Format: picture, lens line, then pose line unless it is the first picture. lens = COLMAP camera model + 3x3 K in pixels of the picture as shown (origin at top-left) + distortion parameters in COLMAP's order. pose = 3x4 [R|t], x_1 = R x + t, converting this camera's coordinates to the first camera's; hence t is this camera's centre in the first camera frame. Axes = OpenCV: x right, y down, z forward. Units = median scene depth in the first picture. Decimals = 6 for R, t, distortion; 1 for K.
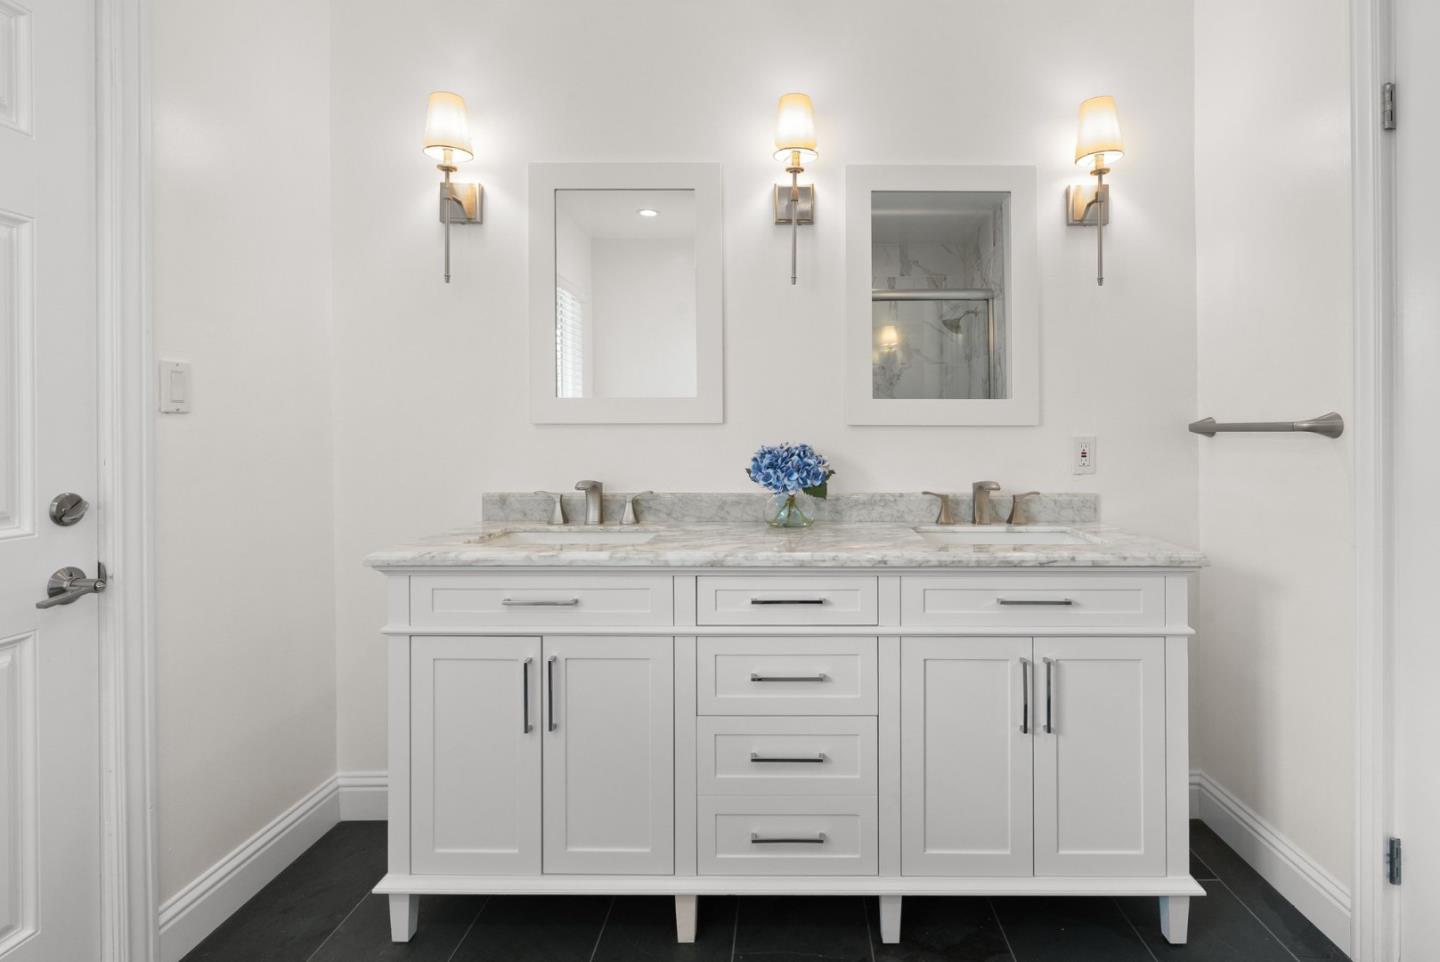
lens RADIAL K [[753.9, 0, 720.2], [0, 753.9, 433.4], [0, 0, 1]] dist [-0.002582, -0.000082]
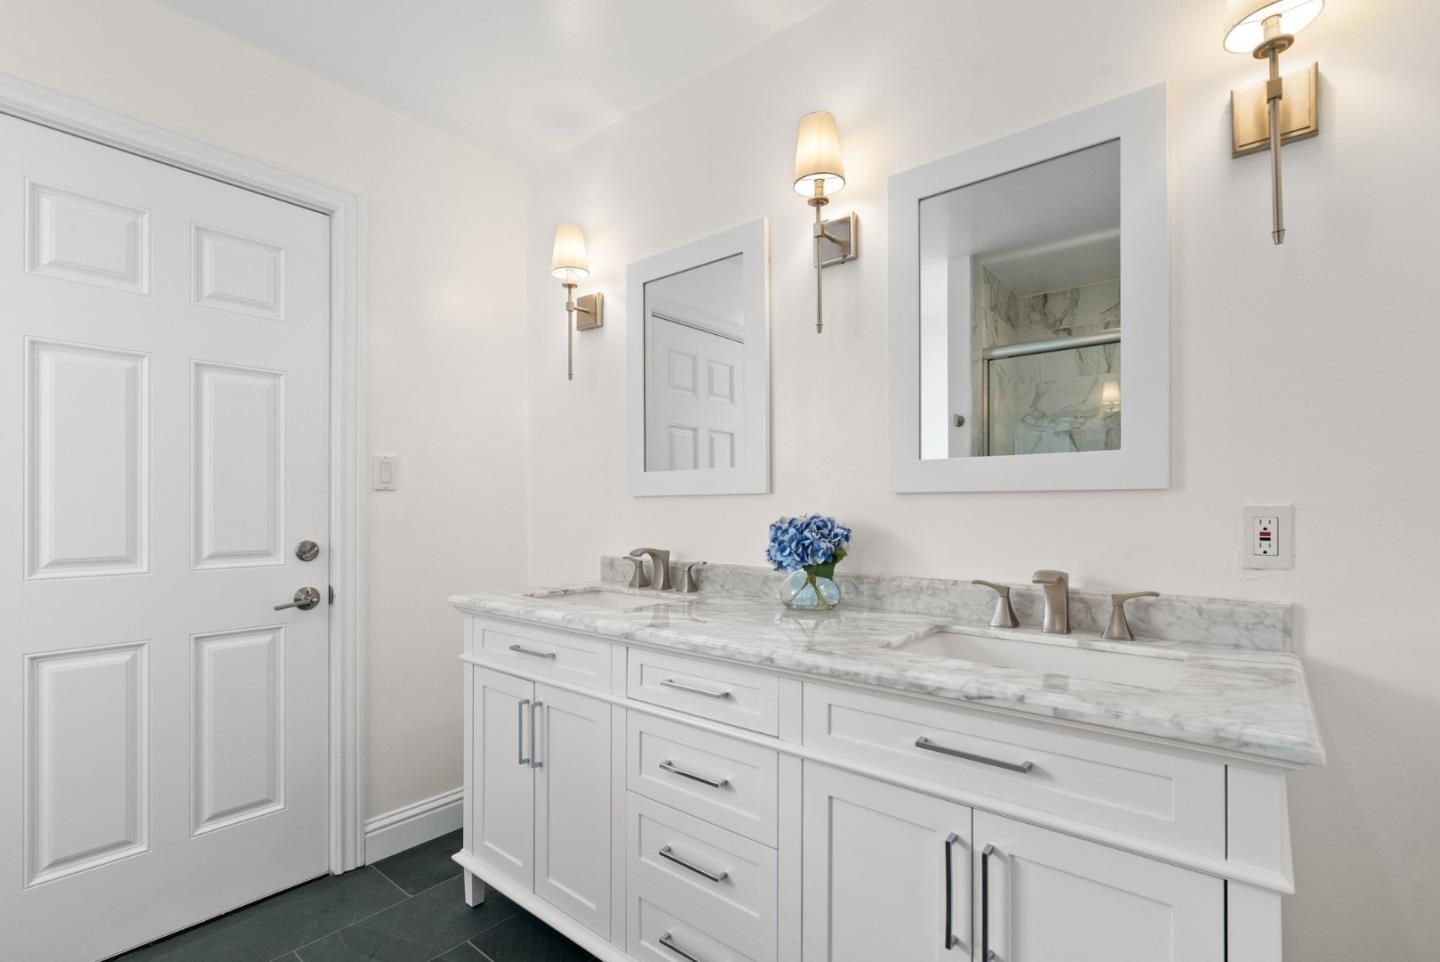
lens RADIAL K [[658.5, 0, 721.5], [0, 658.5, 510.3], [0, 0, 1]] dist [-0.004396, 0.000324]
pose [[0.771843, 0.000344, -0.635813, 0.502615], [-0.003998, 0.999983, -0.004312, 0.012340], [0.635801, 0.005870, 0.771831, 0.345348]]
